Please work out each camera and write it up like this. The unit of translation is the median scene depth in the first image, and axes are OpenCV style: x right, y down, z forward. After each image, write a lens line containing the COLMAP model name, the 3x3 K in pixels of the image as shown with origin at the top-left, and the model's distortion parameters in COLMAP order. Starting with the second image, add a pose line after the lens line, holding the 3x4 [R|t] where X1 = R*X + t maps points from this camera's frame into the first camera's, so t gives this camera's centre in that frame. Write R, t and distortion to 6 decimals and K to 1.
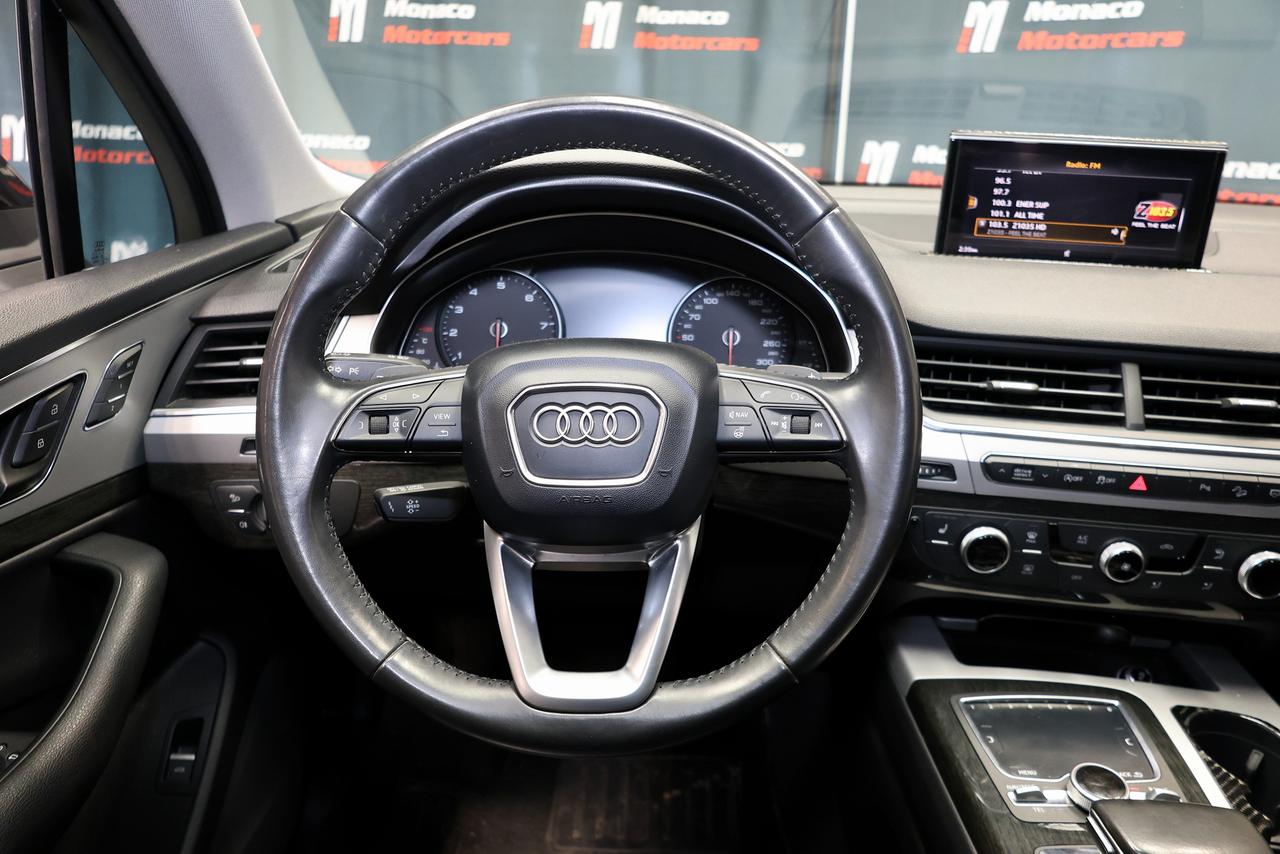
lens RADIAL K [[914.9, 0, 632.4], [0, 914.9, 426.7], [0, 0, 1]] dist [-0.008011, 0.015695]
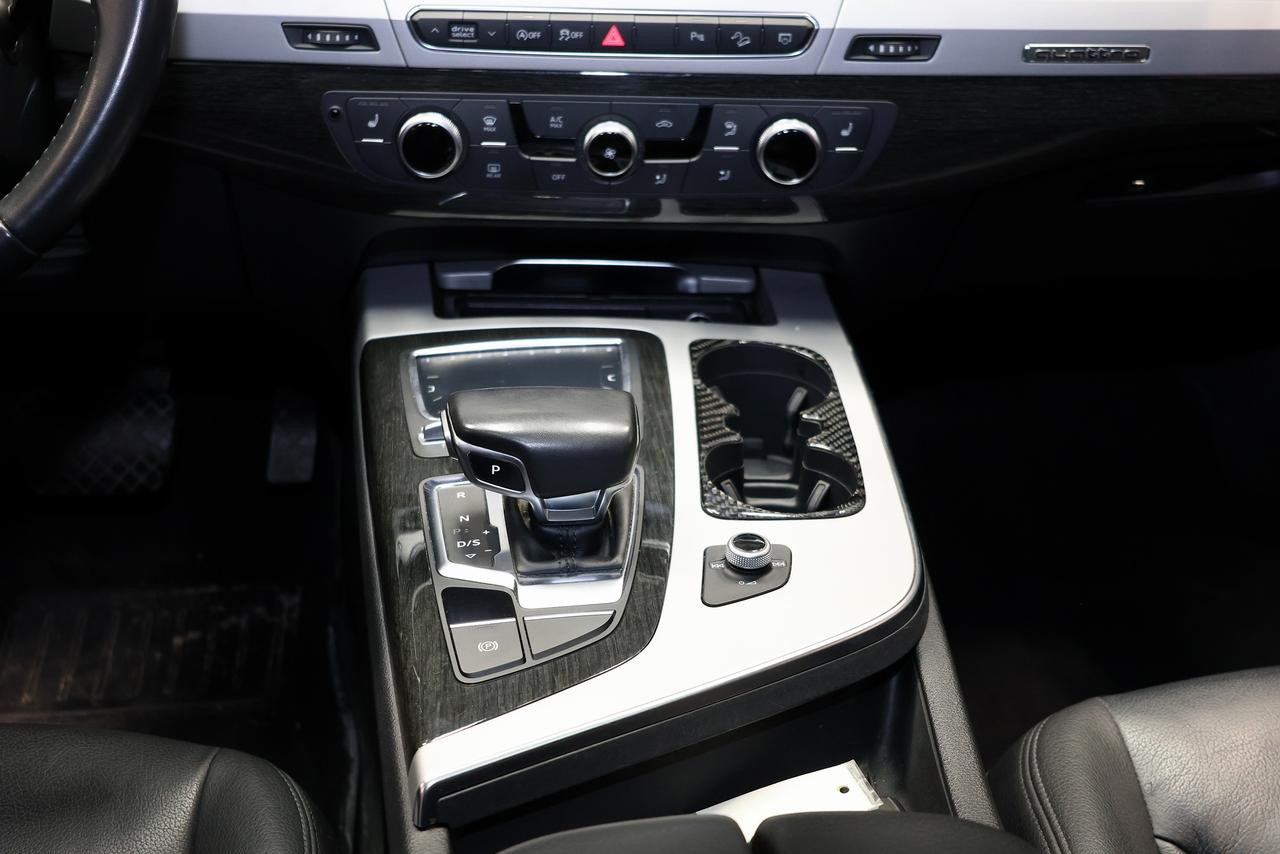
lens RADIAL K [[1761.1, 0, 629.1], [0, 1761.1, 417.5], [0, 0, 1]] dist [0.009600, 0.000000]
pose [[0.989795, -0.072416, 0.122722, 0.369248], [0.057569, 0.991045, 0.120483, 0.197650], [-0.130348, -0.112188, 0.985101, -0.449821]]
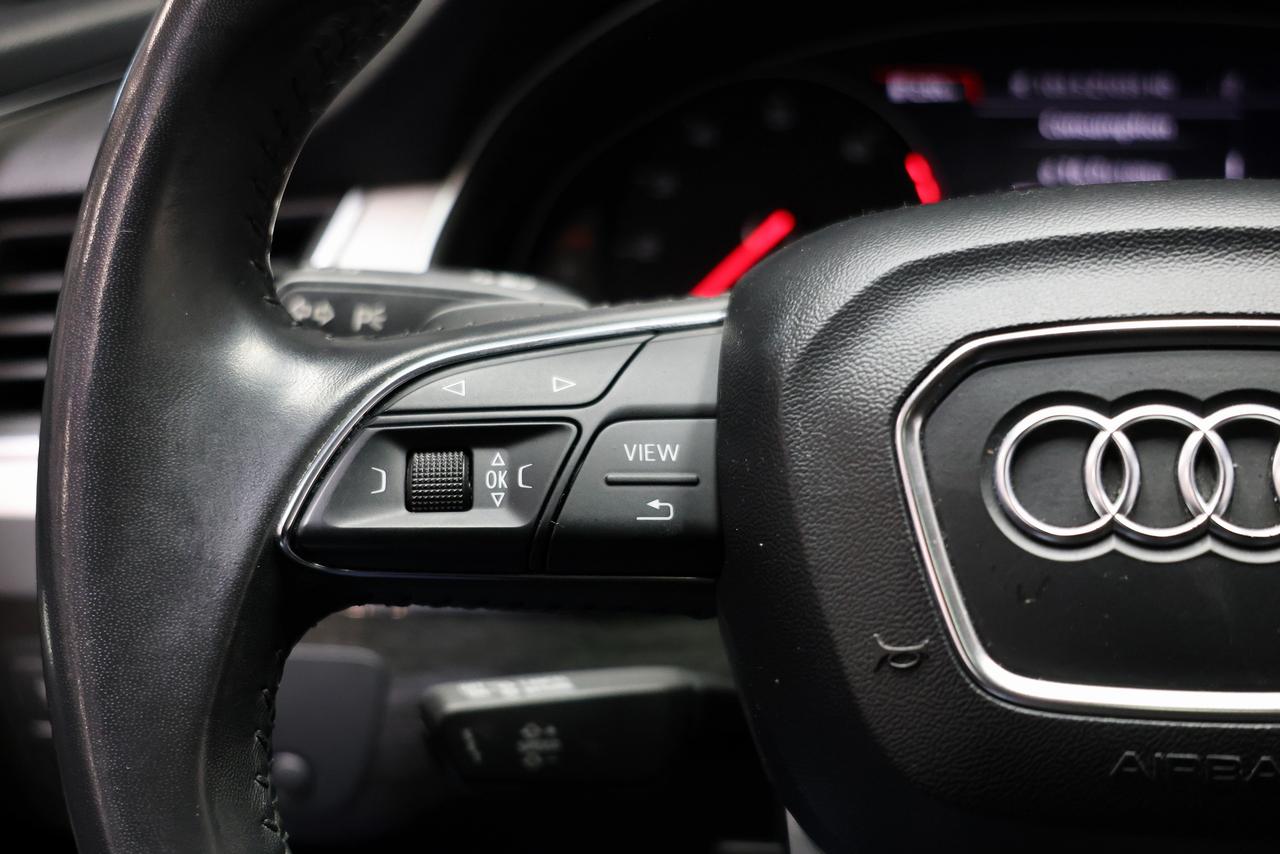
lens RADIAL K [[1853.7, 0, 635.6], [0, 1853.7, 423.3], [0, 0, 1]] dist [0.011316, 0.000000]
pose [[0.985761, -0.004264, -0.168101, -0.091122], [-0.006284, 0.998046, -0.062169, 0.012885], [0.168038, 0.062340, 0.983807, 0.335663]]
